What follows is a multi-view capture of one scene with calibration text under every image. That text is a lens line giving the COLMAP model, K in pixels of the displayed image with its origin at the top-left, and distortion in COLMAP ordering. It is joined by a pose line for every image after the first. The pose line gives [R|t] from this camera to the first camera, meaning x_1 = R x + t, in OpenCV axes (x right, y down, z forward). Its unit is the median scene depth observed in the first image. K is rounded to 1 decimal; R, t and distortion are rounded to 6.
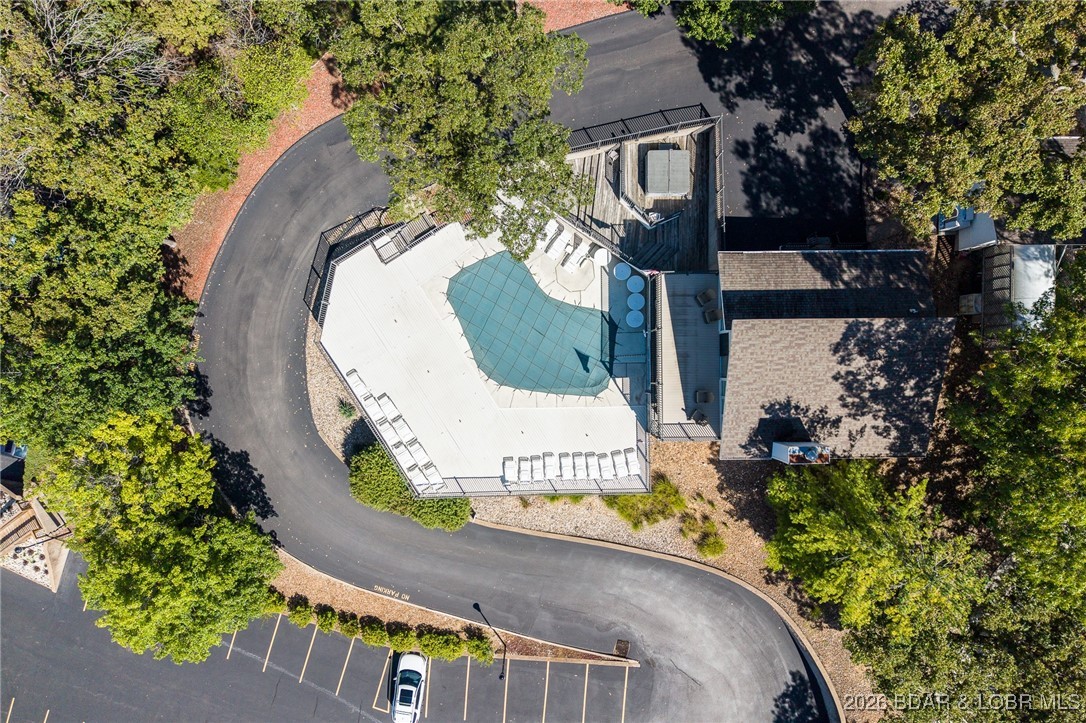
lens RADIAL K [[720.6, 0, 539.6], [0, 720.6, 366.9], [0, 0, 1]] dist [0.063711, -0.080848]
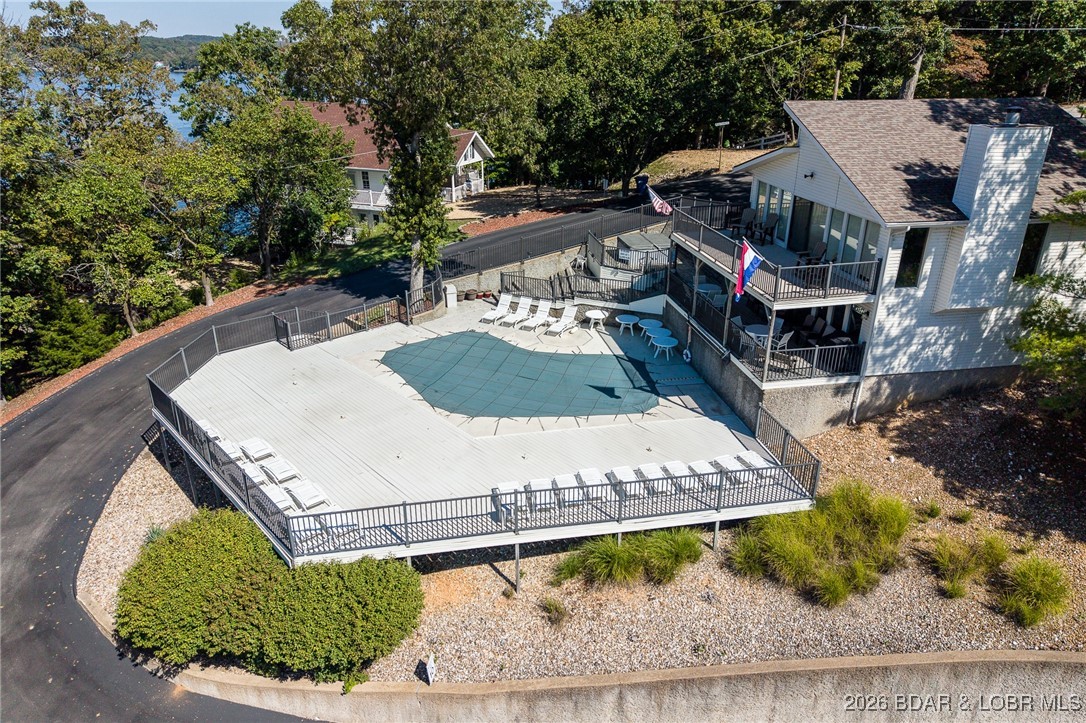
lens RADIAL K [[720.6, 0, 539.6], [0, 720.6, 366.9], [0, 0, 1]] dist [0.063711, -0.080848]
pose [[0.986631, -0.065470, 0.149240, -0.084338], [0.162945, 0.412215, -0.896397, 0.519094], [-0.002832, 0.908731, 0.417372, 0.728878]]
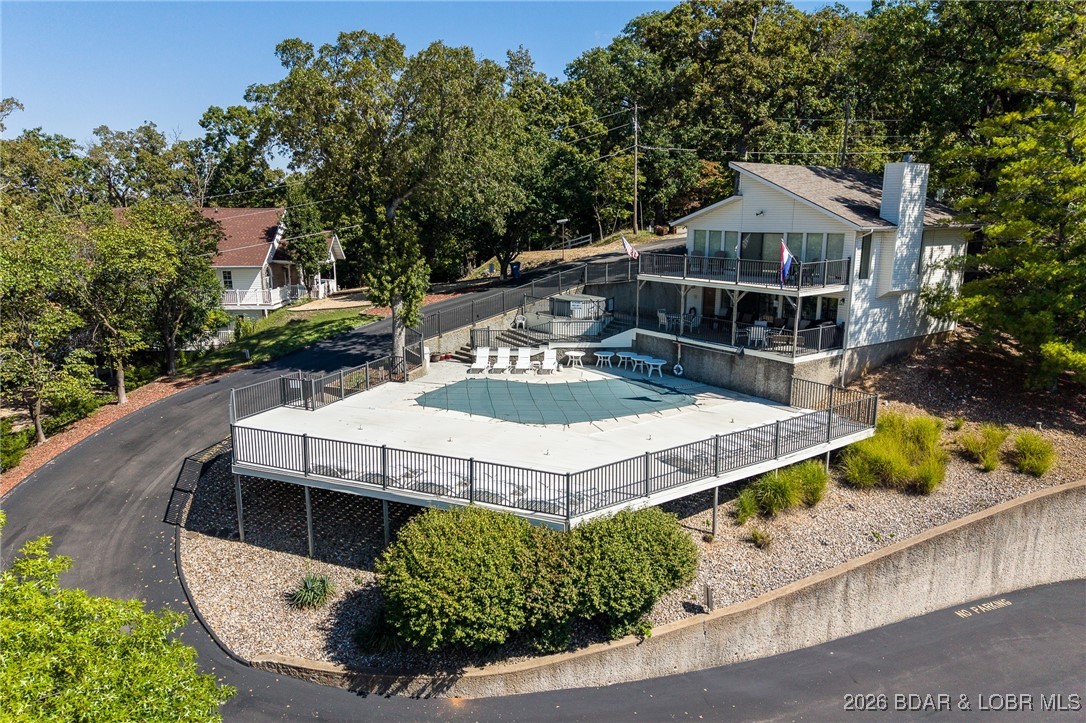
lens RADIAL K [[720.6, 0, 539.6], [0, 720.6, 366.9], [0, 0, 1]] dist [0.063711, -0.080848]
pose [[0.826149, -0.119796, 0.550569, -0.397346], [0.563360, 0.193183, -0.803309, 0.483634], [-0.010127, 0.973822, 0.227086, 0.815955]]
